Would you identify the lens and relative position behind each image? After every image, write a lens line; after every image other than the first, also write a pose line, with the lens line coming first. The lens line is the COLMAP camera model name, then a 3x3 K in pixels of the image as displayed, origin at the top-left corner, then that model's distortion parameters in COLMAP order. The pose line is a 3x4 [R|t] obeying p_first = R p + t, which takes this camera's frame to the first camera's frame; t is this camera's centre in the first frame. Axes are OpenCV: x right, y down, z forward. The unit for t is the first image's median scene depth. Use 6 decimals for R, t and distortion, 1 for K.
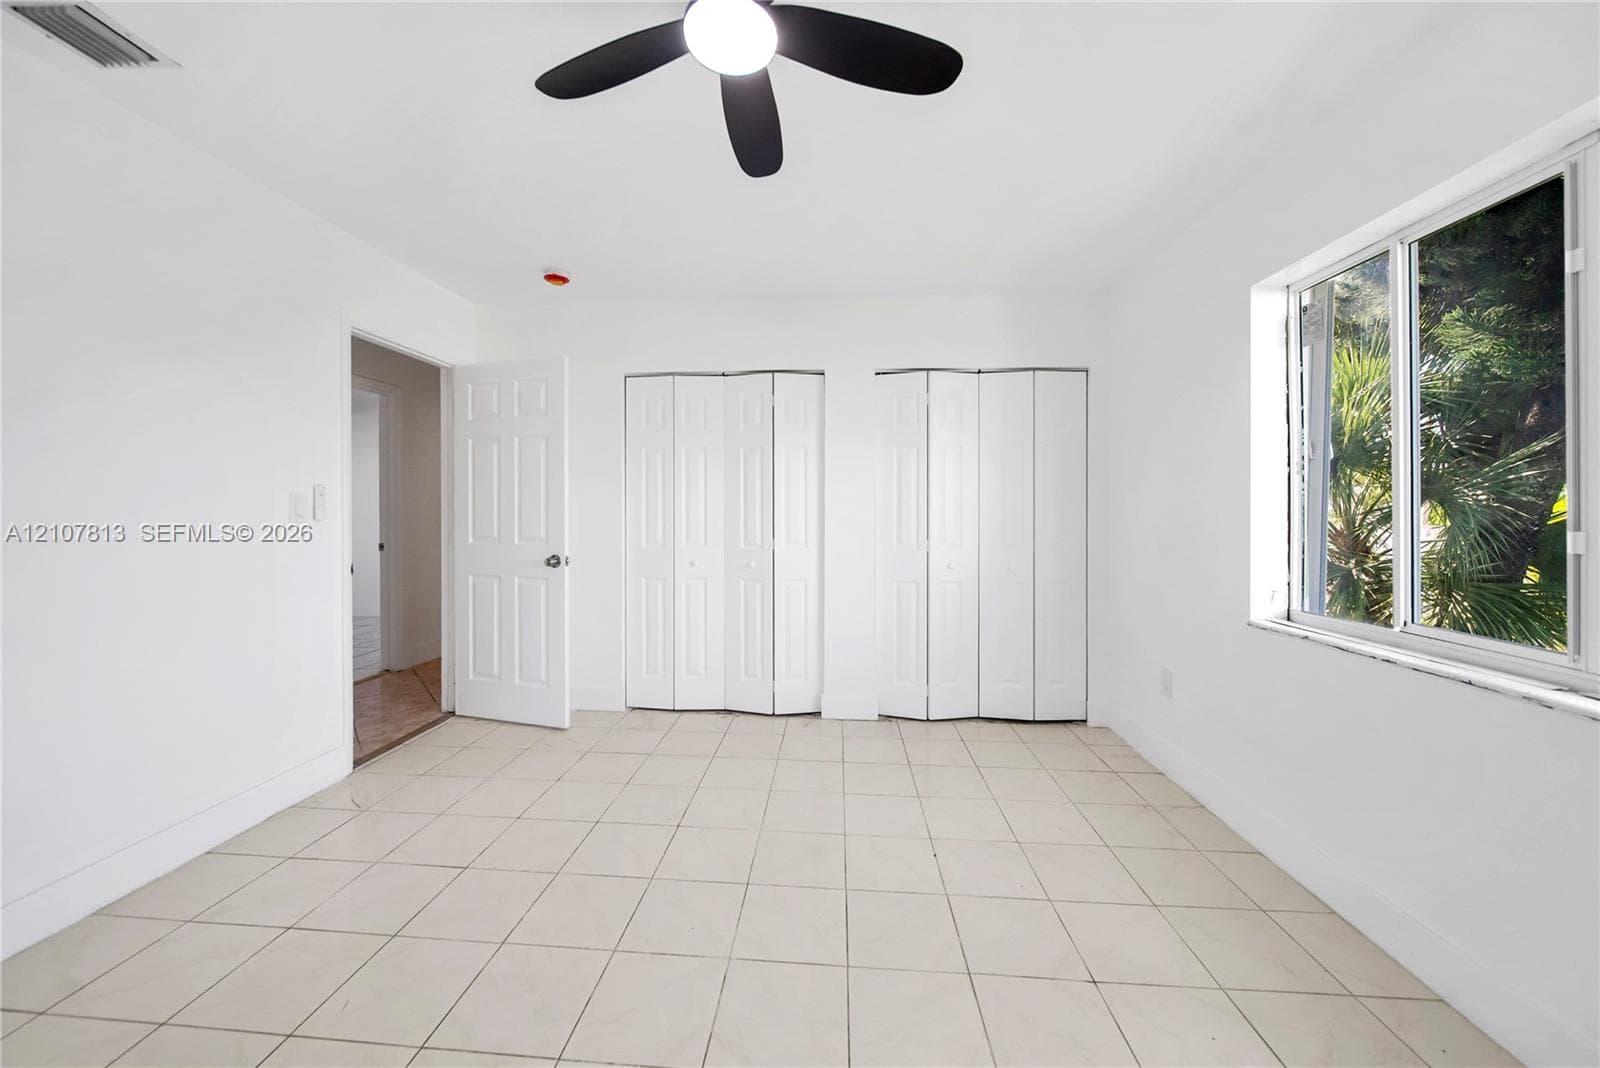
lens RADIAL K [[583.1, 0, 796.1], [0, 583.1, 513.3], [0, 0, 1]] dist [0.000134, -0.000008]
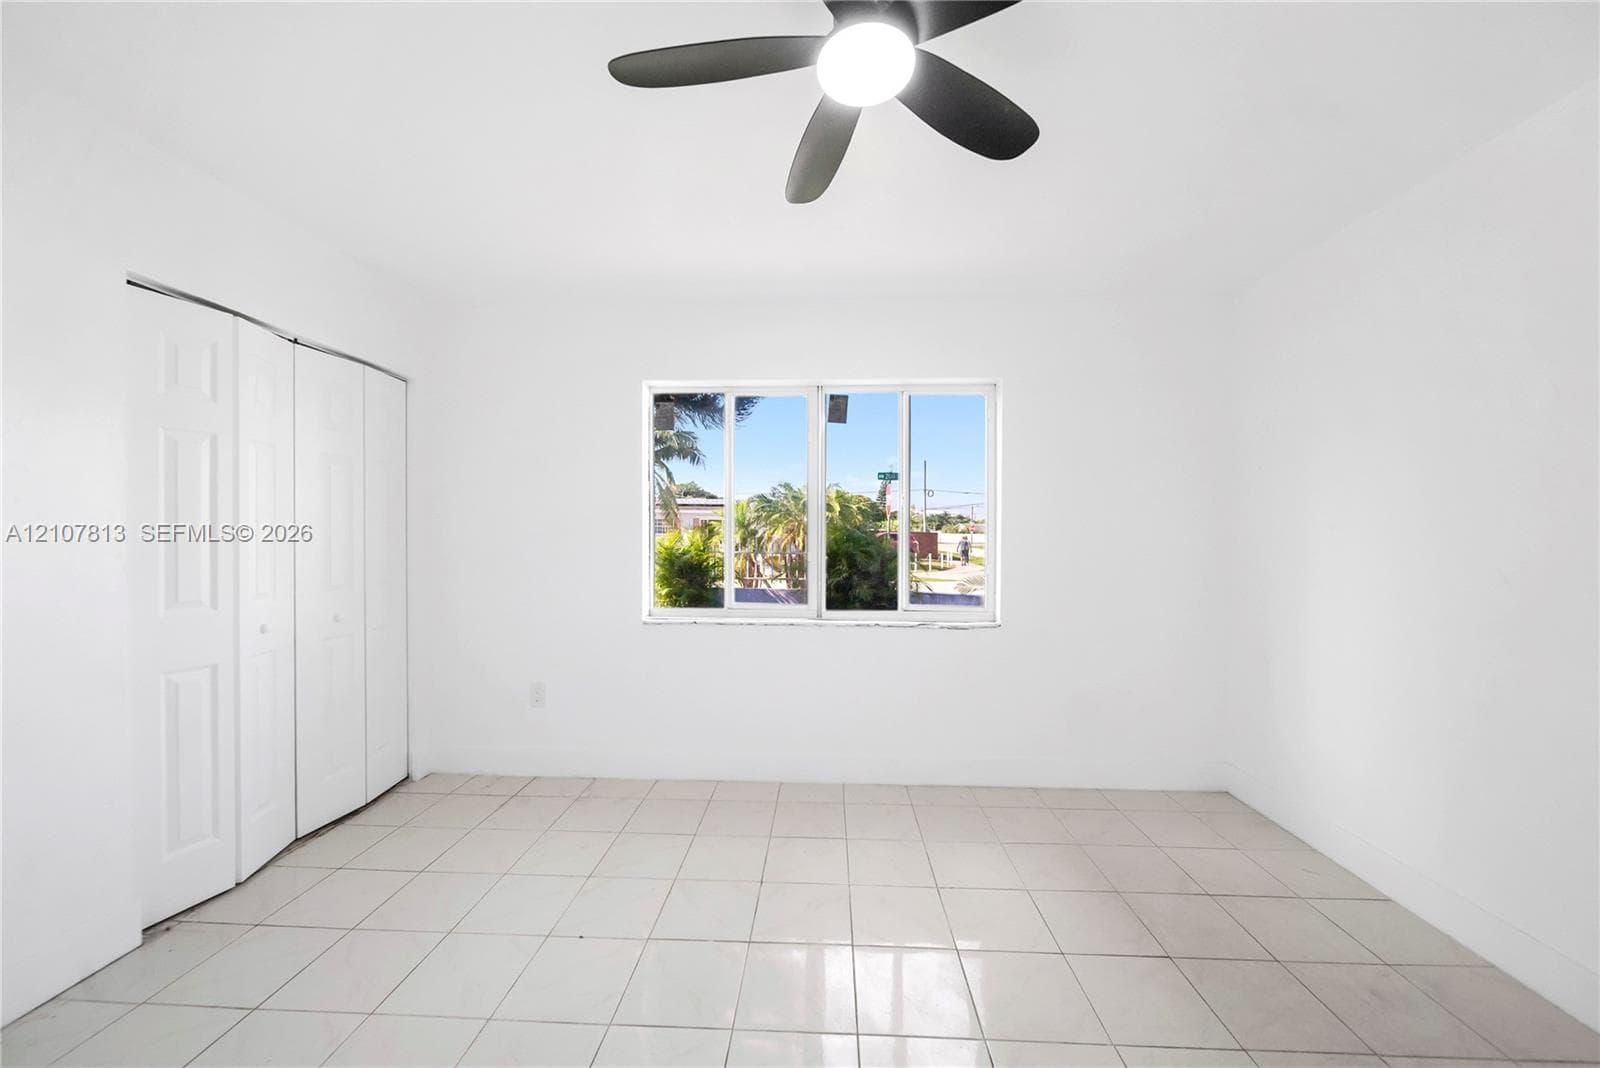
lens RADIAL K [[605.3, 0, 800.0], [0, 605.3, 534.0], [0, 0, 1]] dist [-0.000410, -0.000030]
pose [[-0.028867, -0.009320, 0.999540, -0.462798], [-0.005189, 0.999944, 0.009174, -0.026159], [-0.999570, -0.004922, -0.028913, 0.462505]]
